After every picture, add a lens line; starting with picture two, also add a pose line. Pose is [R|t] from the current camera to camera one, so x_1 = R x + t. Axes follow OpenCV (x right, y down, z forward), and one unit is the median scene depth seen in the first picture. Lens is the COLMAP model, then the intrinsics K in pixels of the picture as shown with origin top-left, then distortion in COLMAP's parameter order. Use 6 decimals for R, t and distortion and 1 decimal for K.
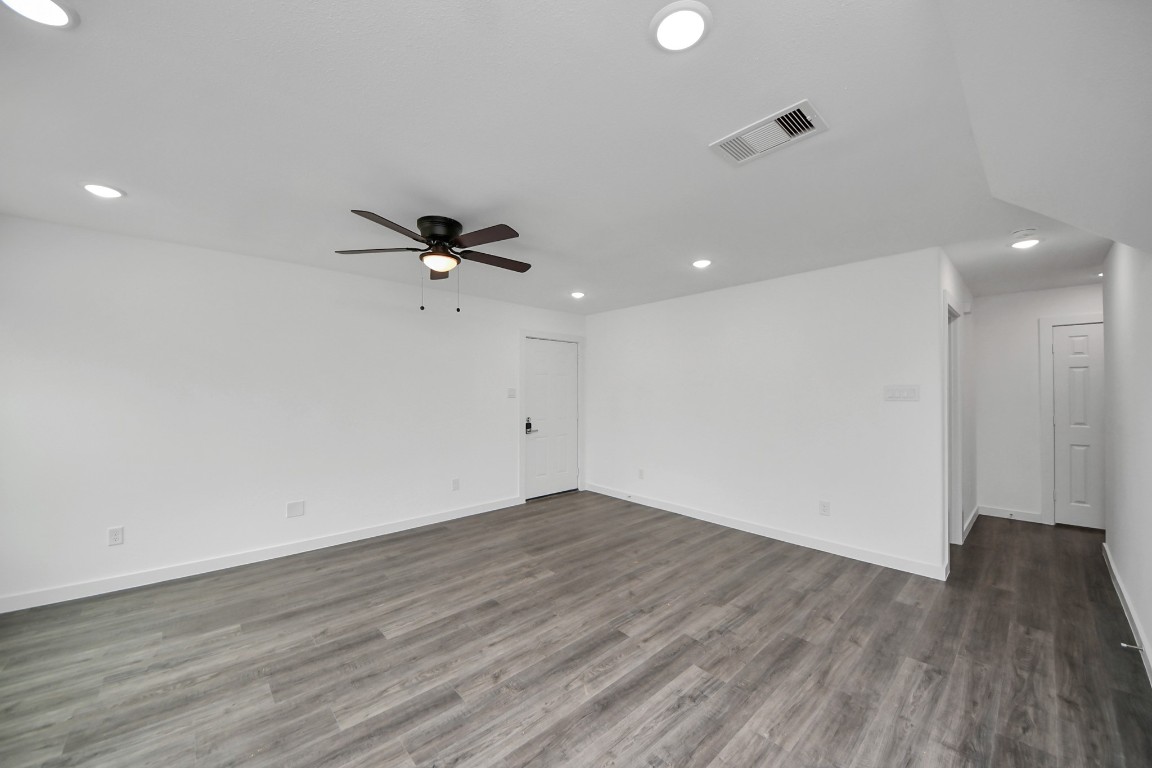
lens RADIAL K [[423.6, 0, 577.9], [0, 423.6, 390.6], [0, 0, 1]] dist [0.024777, -0.018907]
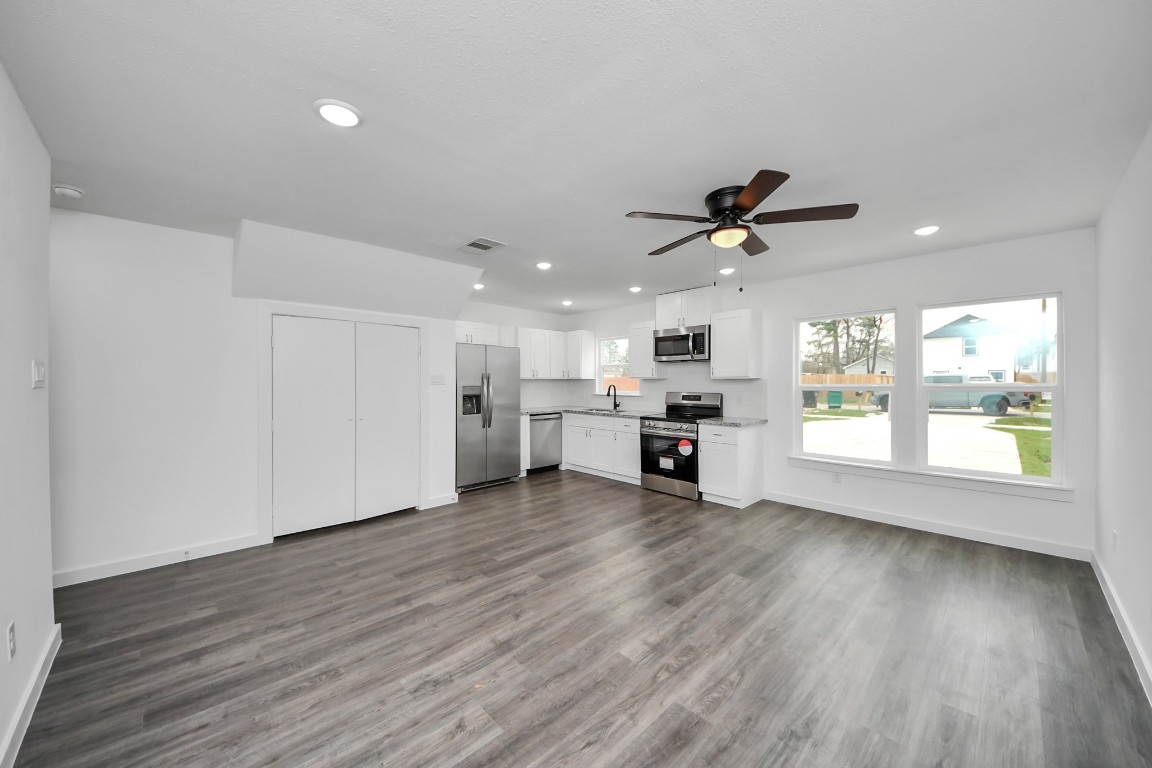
lens RADIAL K [[408.7, 0, 576.0], [0, 408.7, 383.8], [0, 0, 1]] dist [0.022558, -0.016615]
pose [[-0.999774, -0.001374, -0.021216, 0.031310], [-0.001587, 0.999949, 0.010019, 0.017045], [0.021202, 0.010051, -0.999725, 1.956919]]
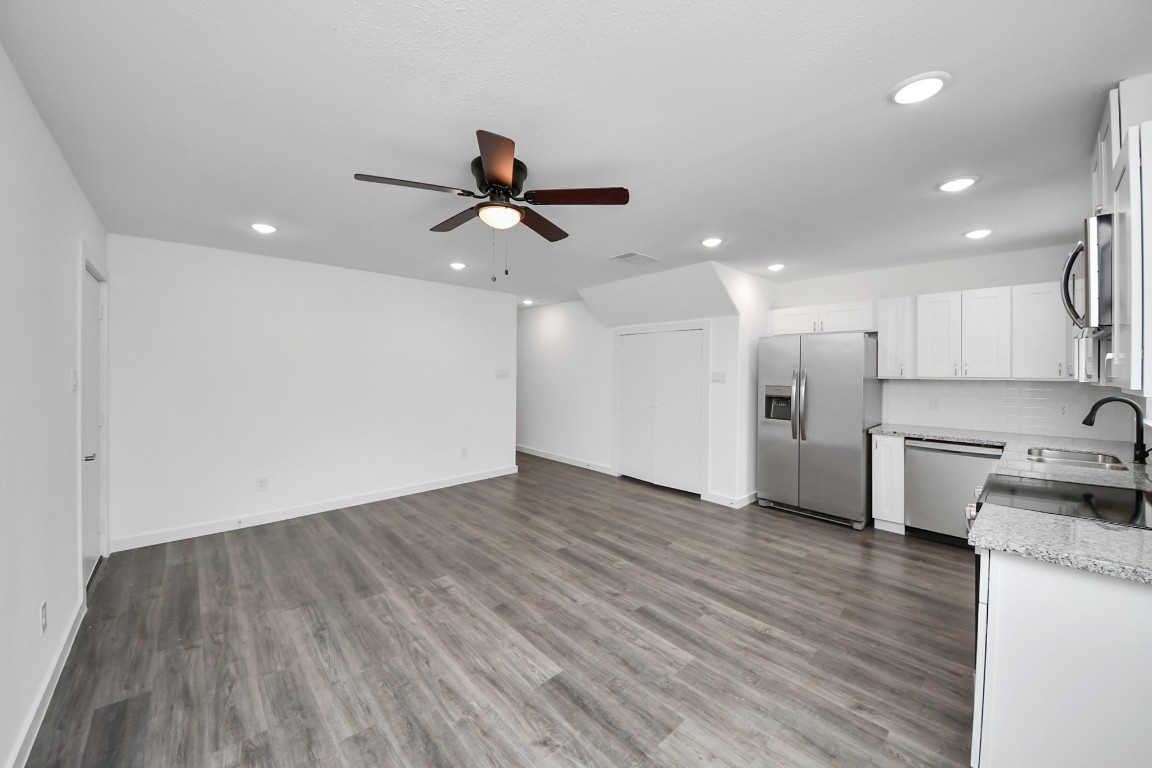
lens RADIAL K [[415.6, 0, 573.1], [0, 415.6, 371.5], [0, 0, 1]] dist [0.056144, -0.033650]
pose [[0.003506, -0.005716, 0.999978, -1.149764], [-0.003484, 0.999978, 0.005729, -0.015018], [-0.999988, -0.003504, 0.003486, 0.877282]]
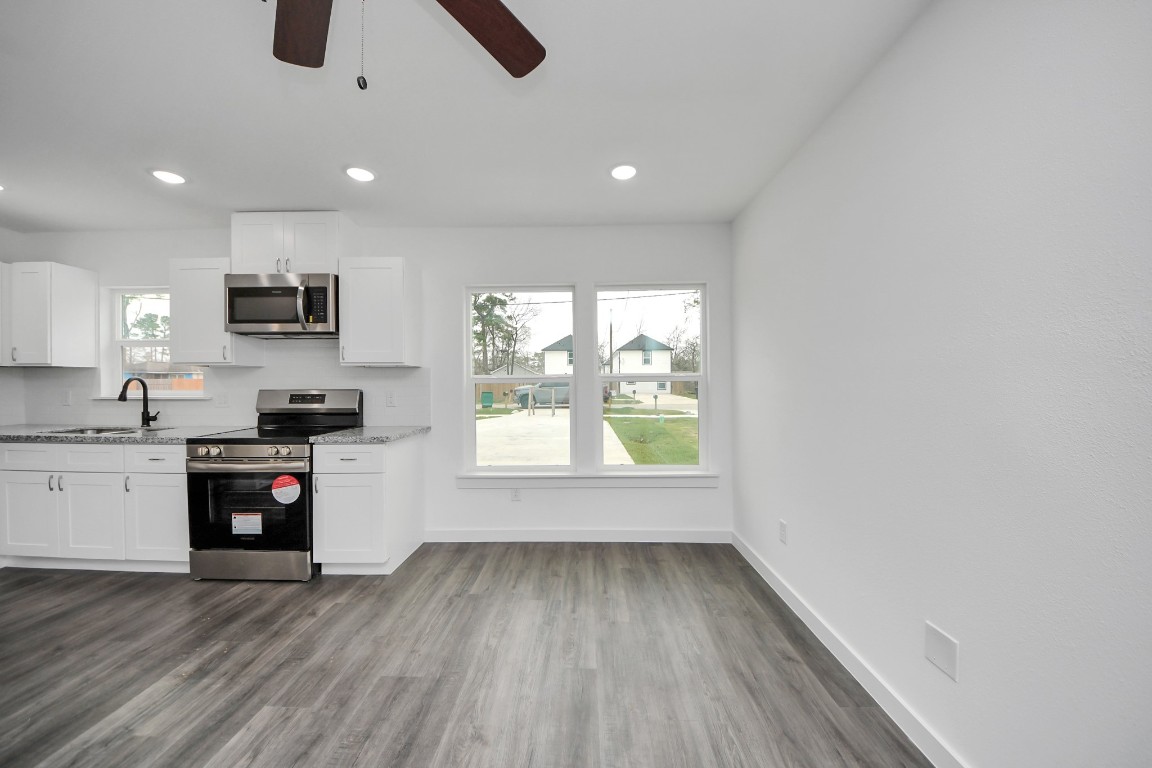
lens RADIAL K [[408.7, 0, 576.0], [0, 408.7, 383.8], [0, 0, 1]] dist [0.022558, -0.016615]
pose [[-0.693699, 0.000122, -0.720265, -0.248379], [-0.000671, 0.999999, 0.000816, 0.058563], [0.720265, 0.001049, -0.693698, 1.379105]]
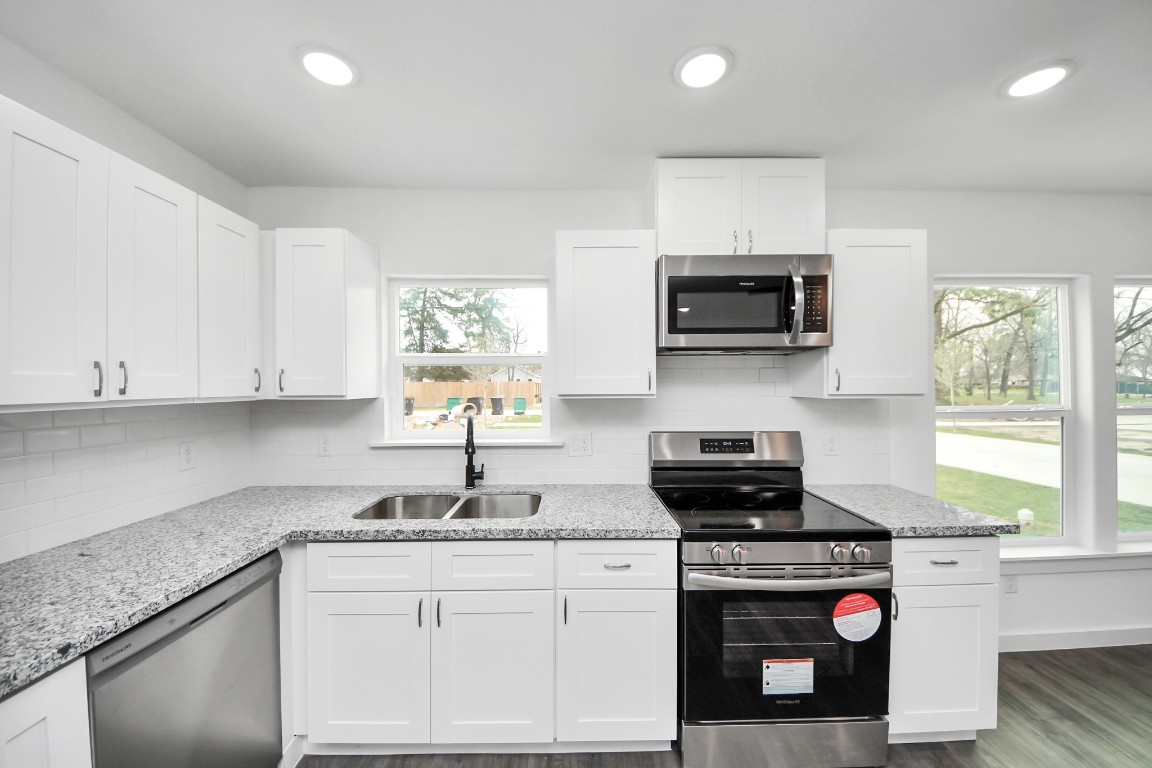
lens RADIAL K [[408.7, 0, 576.0], [0, 408.7, 383.8], [0, 0, 1]] dist [0.022558, -0.016615]
pose [[-0.674262, -0.002045, -0.738489, 0.203706], [0.001361, 0.999991, -0.004011, -0.011674], [0.738491, -0.003710, -0.674253, 0.325731]]
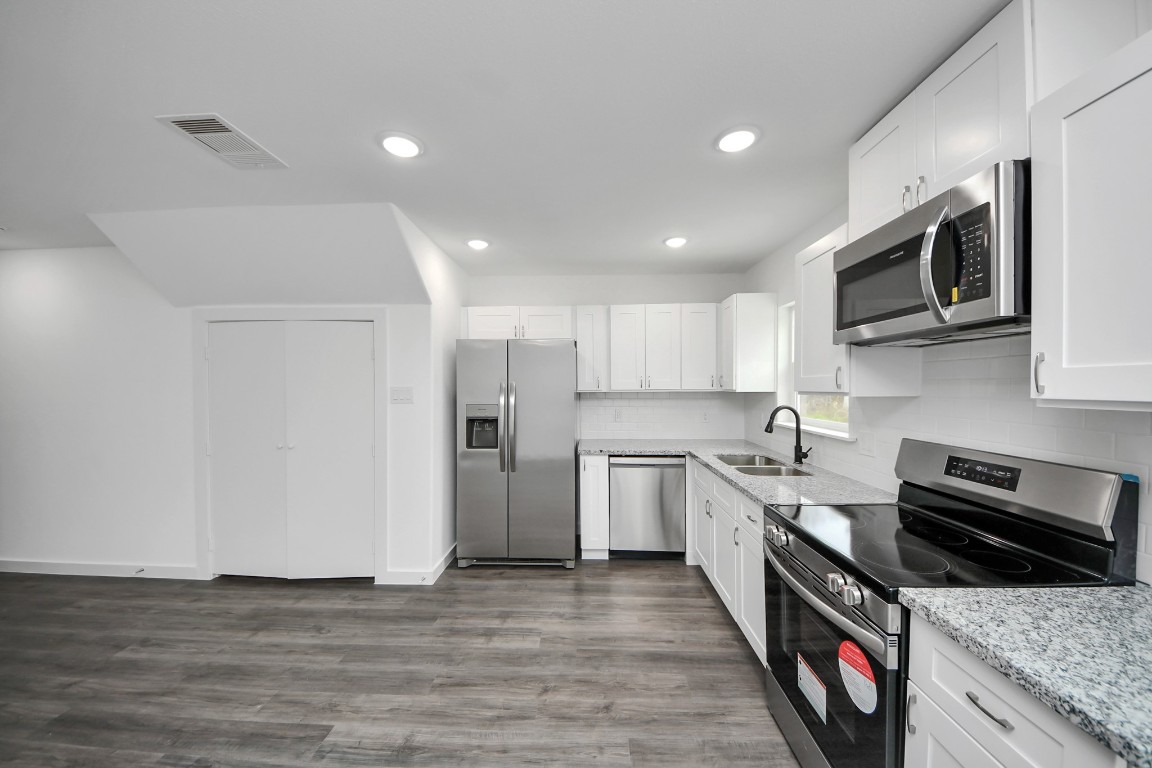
lens RADIAL K [[413.9, 0, 573.7], [0, 413.9, 390.8], [0, 0, 1]] dist [0.021373, -0.017427]
pose [[-0.709200, -0.009414, 0.704944, -0.567004], [0.003655, 0.999848, 0.017030, -0.012710], [-0.704997, 0.014654, -0.709058, 0.759021]]
